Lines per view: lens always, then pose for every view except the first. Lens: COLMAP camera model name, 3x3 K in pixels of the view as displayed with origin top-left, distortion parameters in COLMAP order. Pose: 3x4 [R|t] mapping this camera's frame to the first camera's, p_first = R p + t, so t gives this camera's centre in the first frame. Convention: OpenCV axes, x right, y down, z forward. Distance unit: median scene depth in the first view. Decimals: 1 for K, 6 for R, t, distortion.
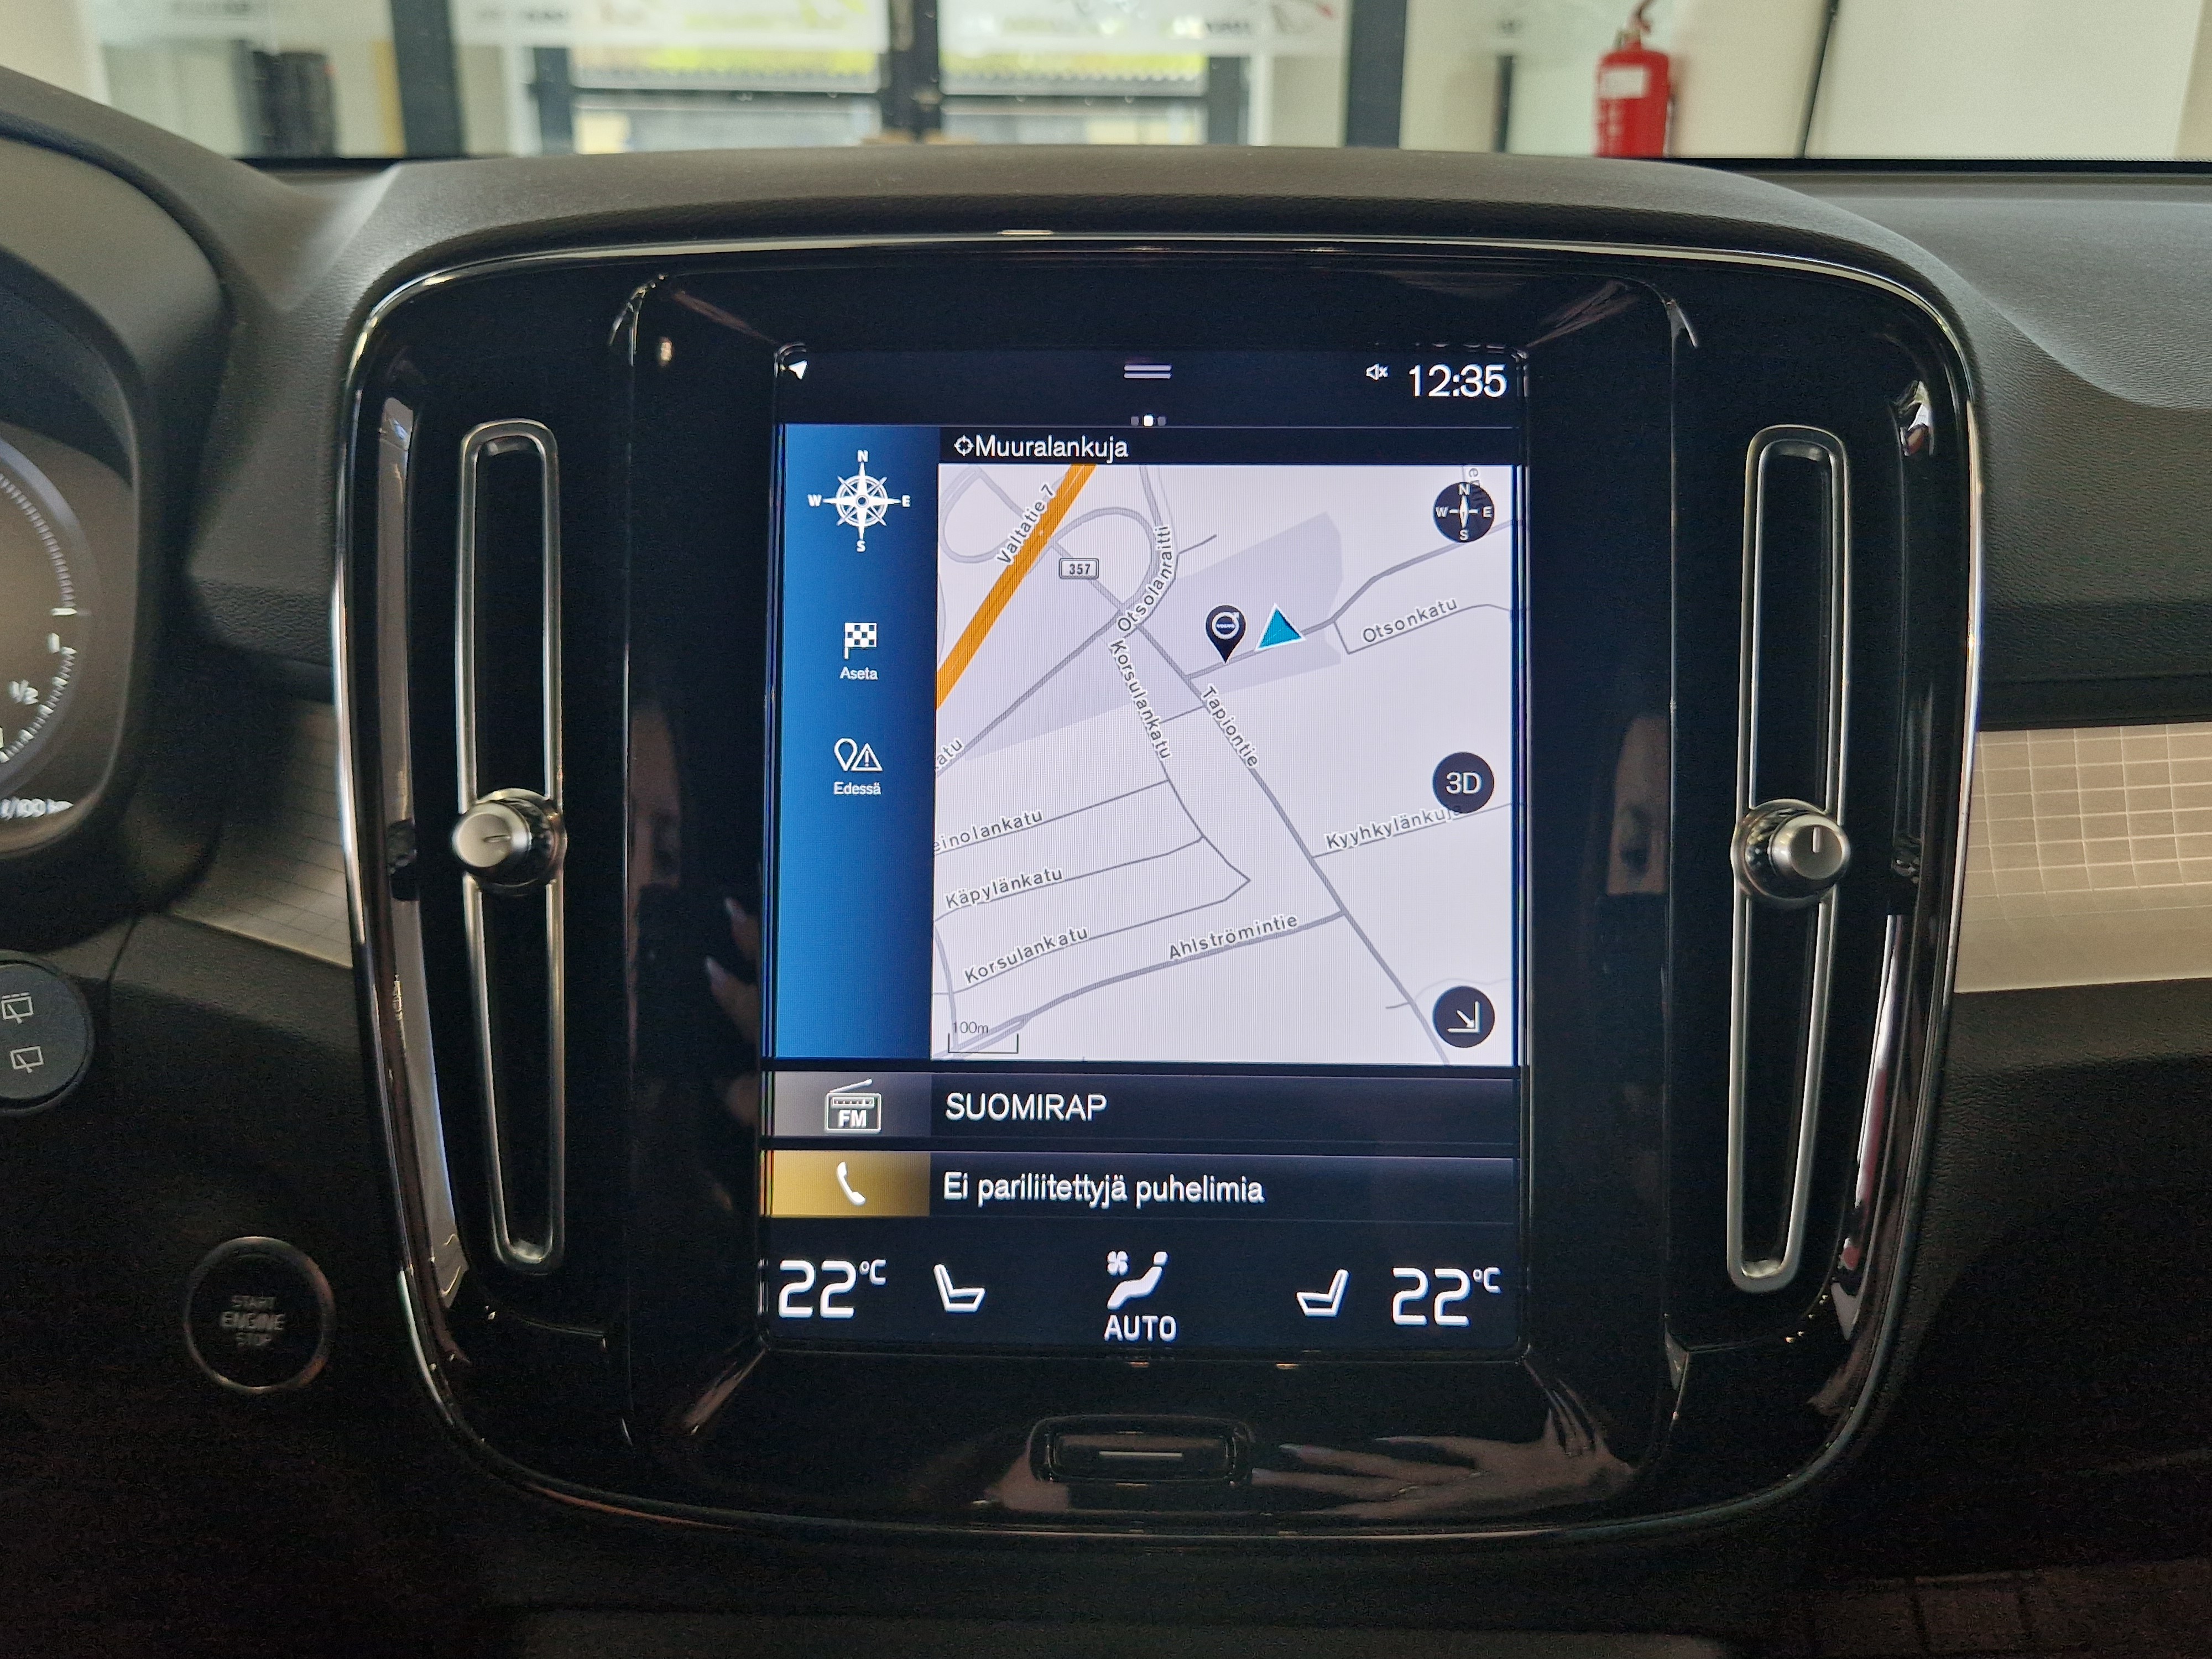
lens RADIAL K [[1908.9, 0, 1077.1], [0, 1908.9, 820.4], [0, 0, 1]] dist [0.013772, 0.004283]
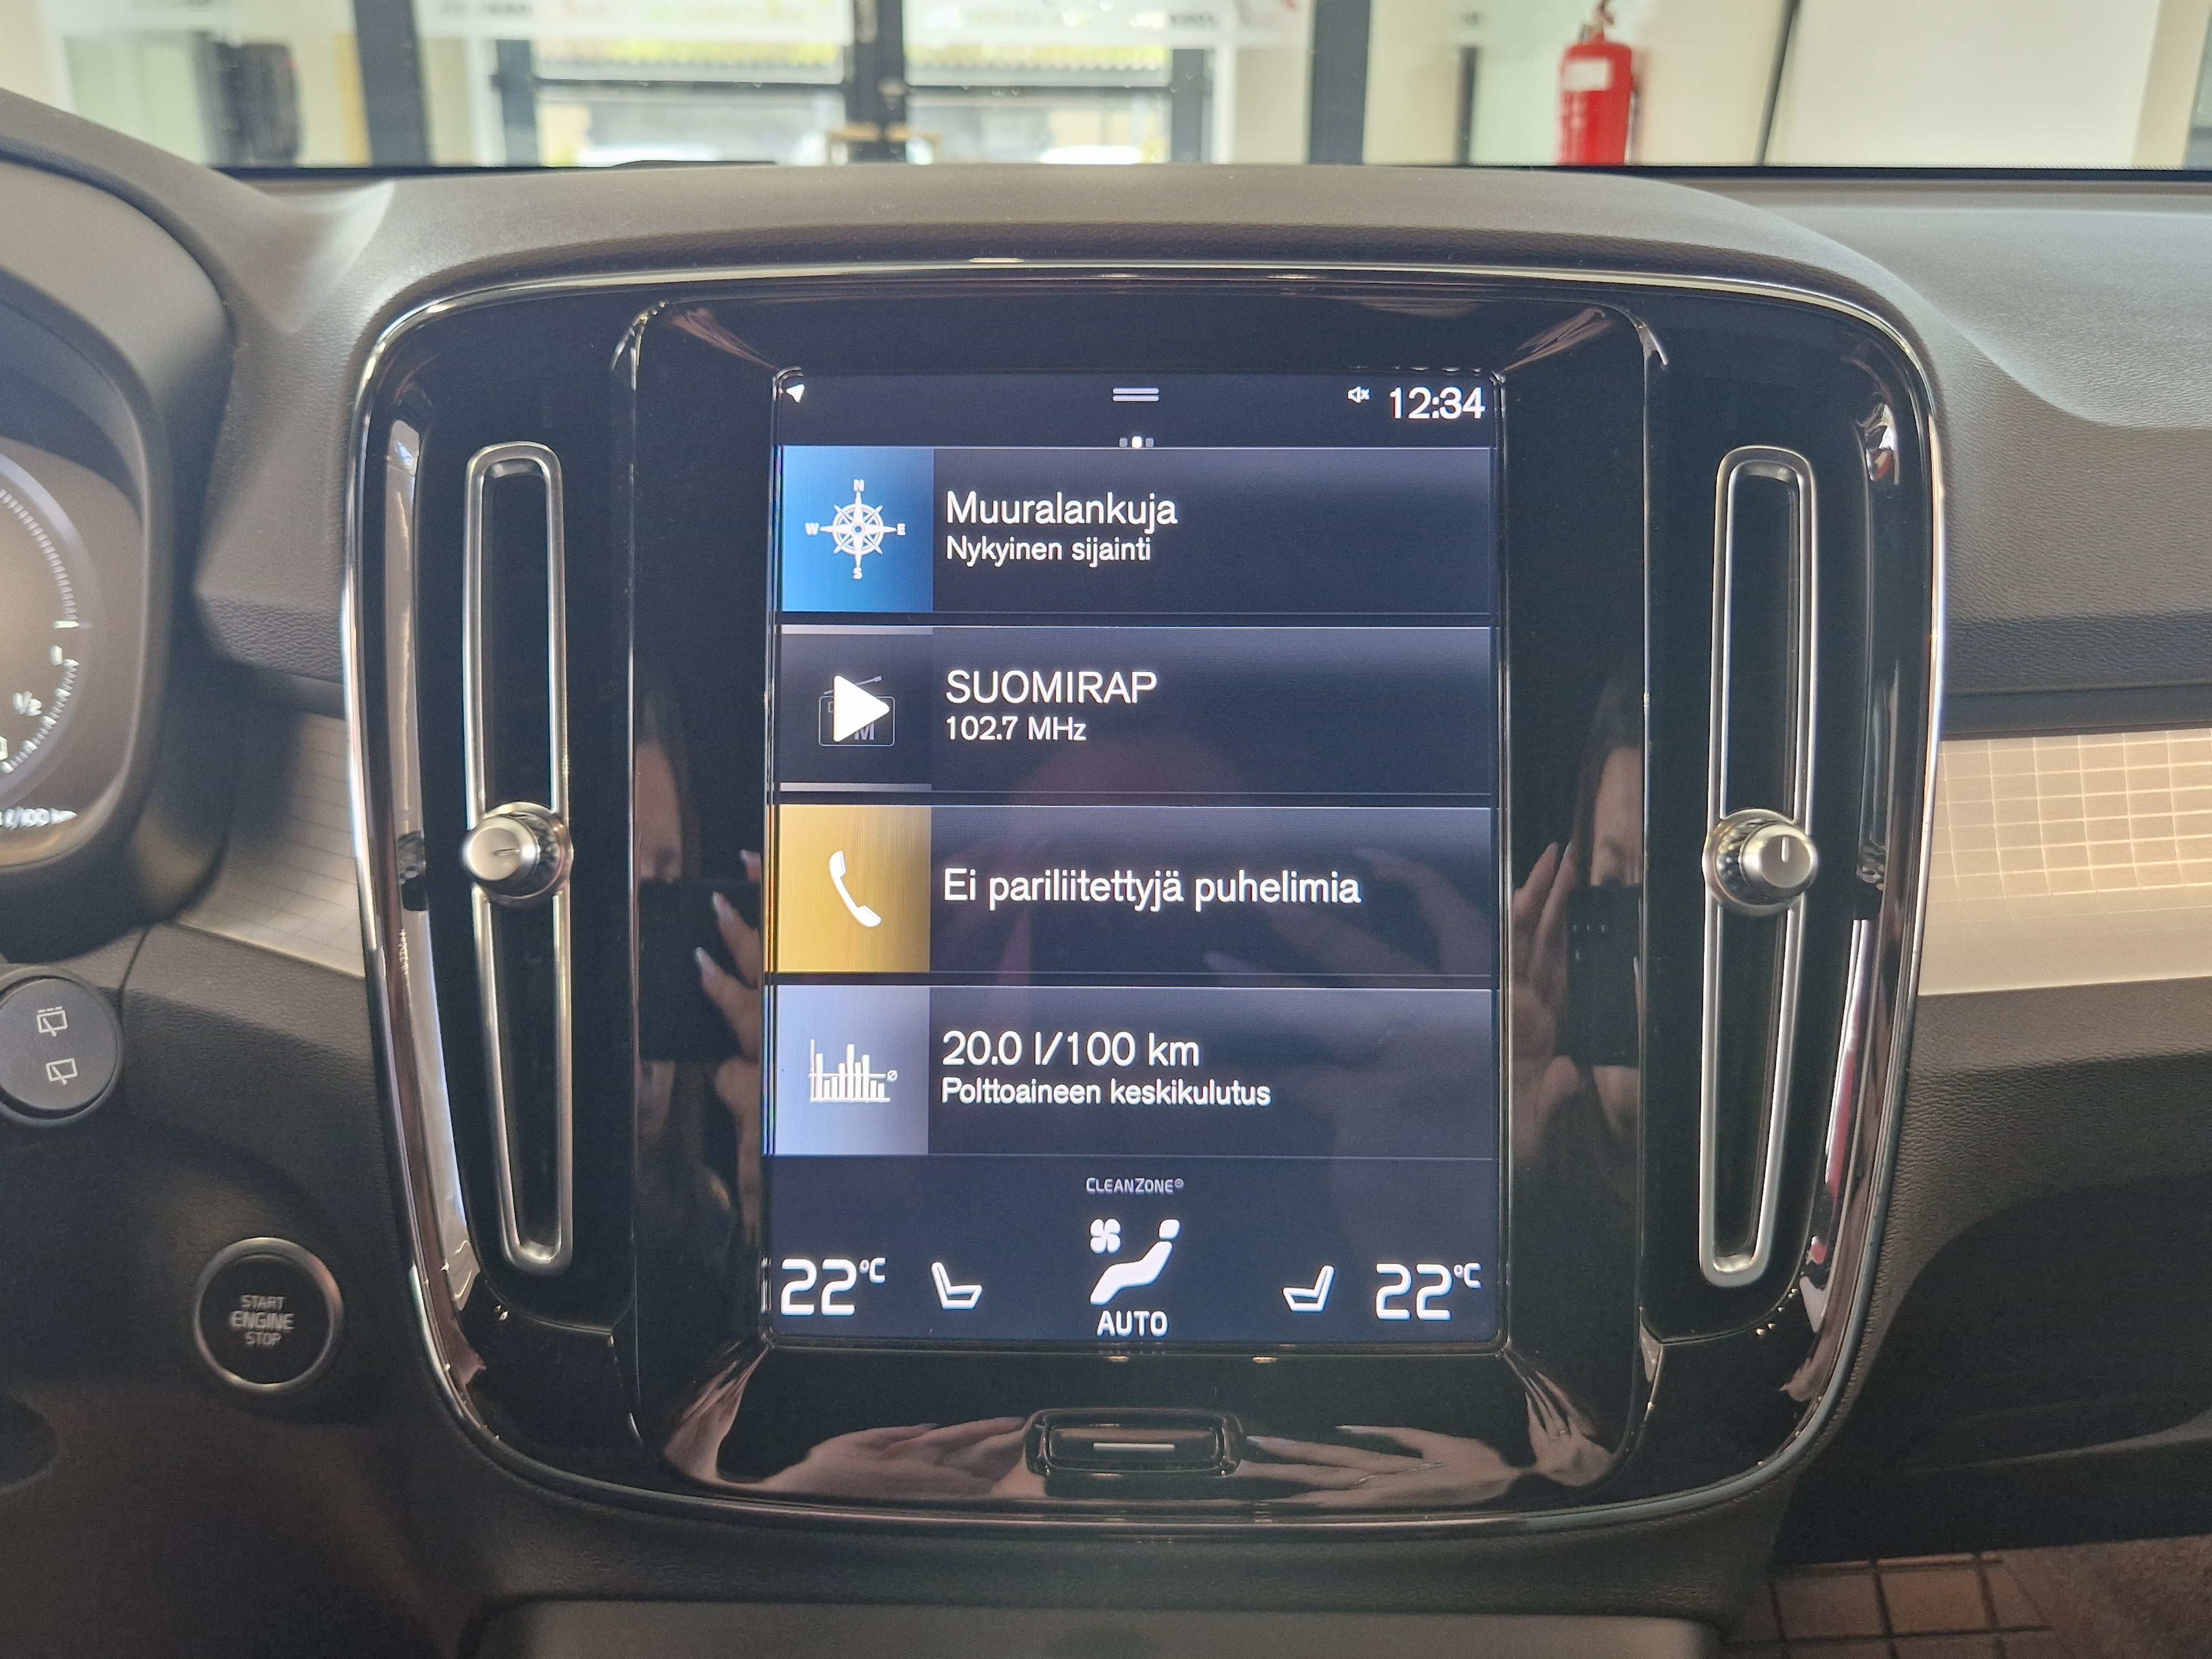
lens RADIAL K [[1907.7, 0, 1056.4], [0, 1907.7, 822.6], [0, 0, 1]] dist [0.015495, 0.001865]
pose [[0.999965, -0.003204, 0.007755, -0.014821], [0.003155, 0.999976, 0.006235, -0.011233], [-0.007775, -0.006211, 0.999950, -0.028960]]
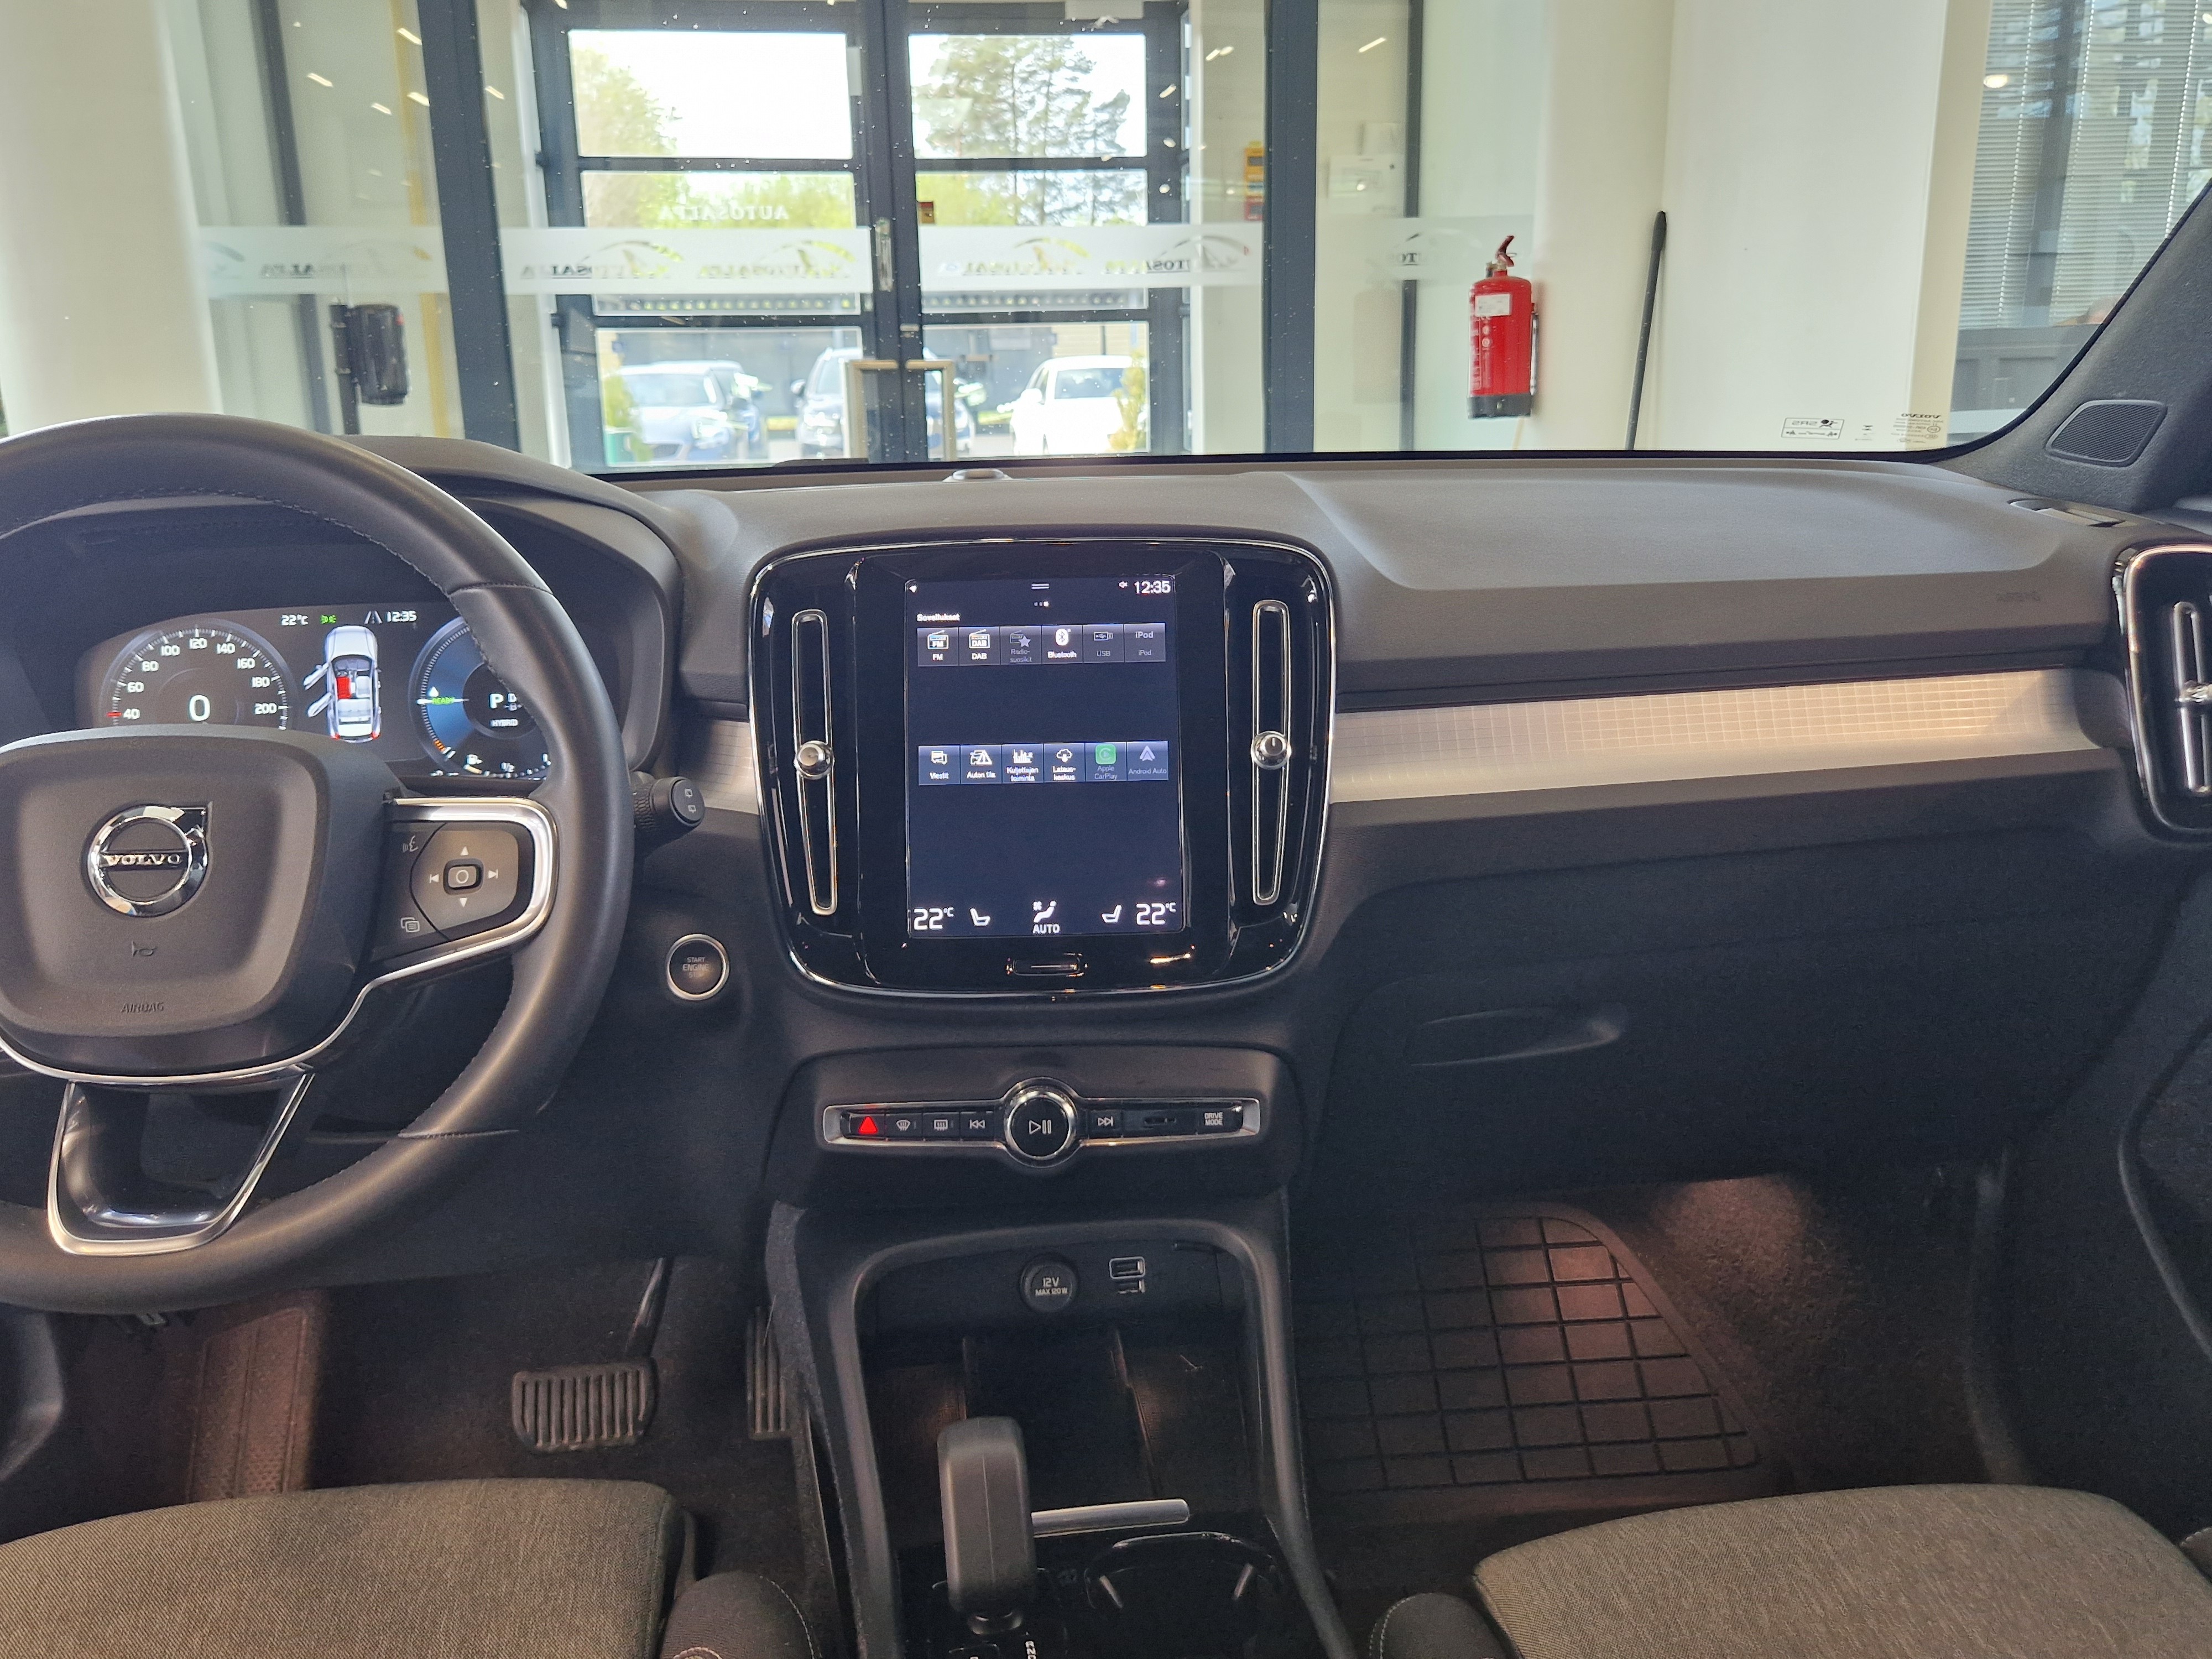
lens RADIAL K [[1894.8, 0, 1106.0], [0, 1894.8, 829.5], [0, 0, 1]] dist [0.029898, -0.007909]
pose [[0.999263, -0.028013, 0.026242, 0.050719], [0.030074, 0.996199, -0.081746, 0.344964], [-0.023853, 0.082475, 0.996308, -1.717977]]
